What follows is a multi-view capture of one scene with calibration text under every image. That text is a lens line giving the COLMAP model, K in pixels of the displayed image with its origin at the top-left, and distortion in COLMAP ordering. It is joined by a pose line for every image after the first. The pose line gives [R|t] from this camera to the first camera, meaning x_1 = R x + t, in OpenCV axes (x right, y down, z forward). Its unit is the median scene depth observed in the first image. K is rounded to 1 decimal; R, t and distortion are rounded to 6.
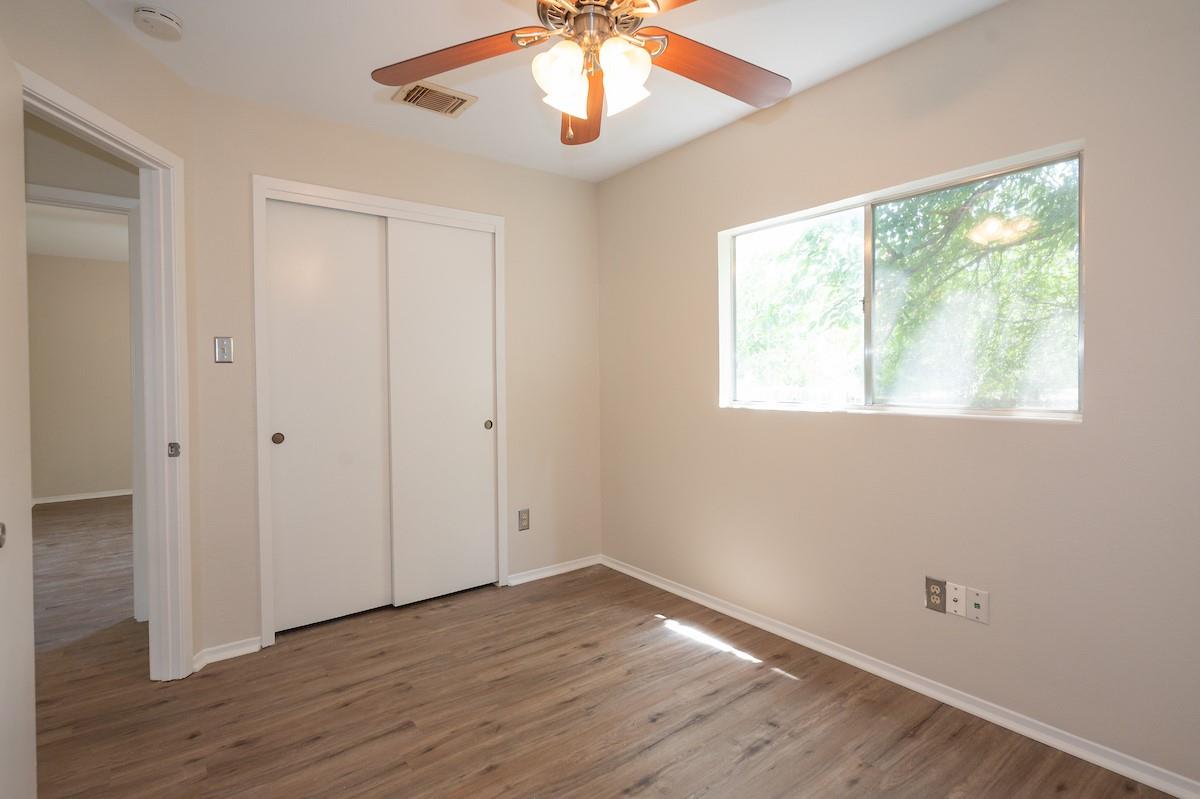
lens RADIAL K [[576.4, 0, 596.4], [0, 576.4, 393.5], [0, 0, 1]] dist [0.003107, 0.002932]
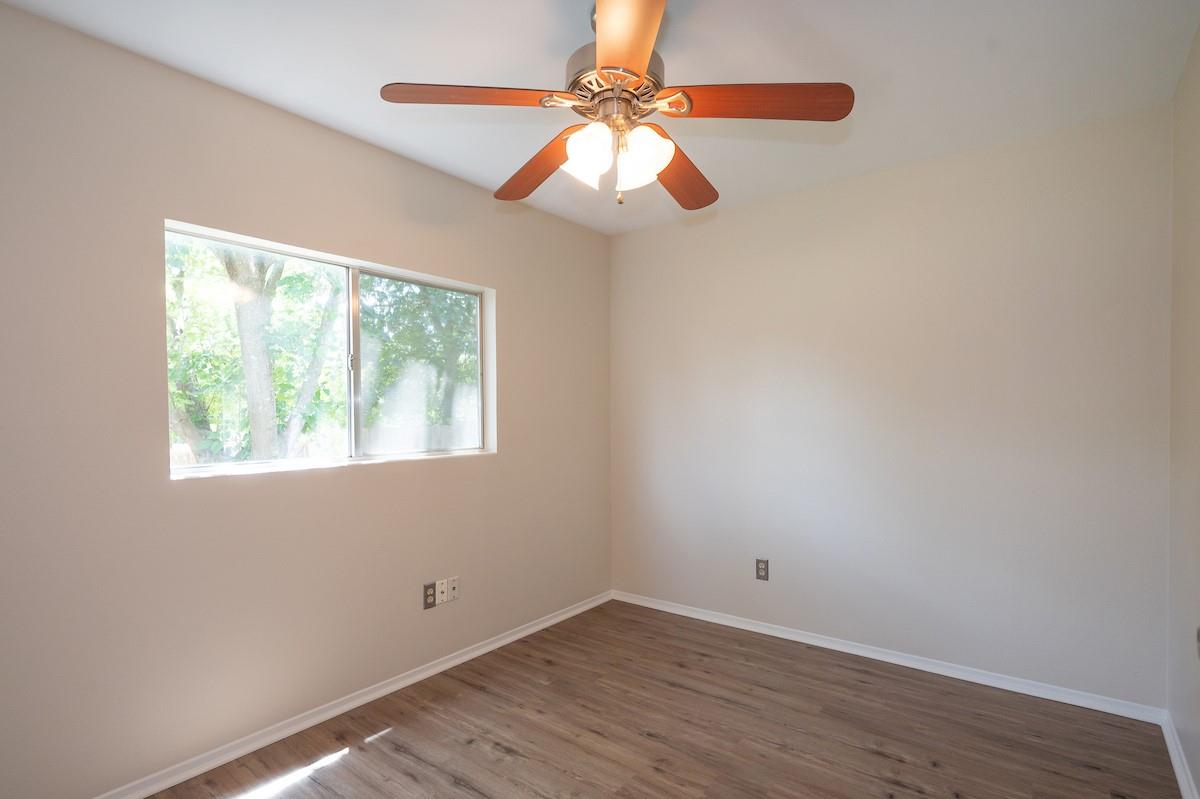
lens RADIAL K [[576.4, 0, 591.9], [0, 576.4, 404.7], [0, 0, 1]] dist [0.003107, 0.002932]
pose [[-0.235026, 0.033662, 0.971406, -0.804152], [0.035994, 0.999016, -0.025910, -0.041433], [-0.971322, 0.028875, -0.236007, 0.946324]]
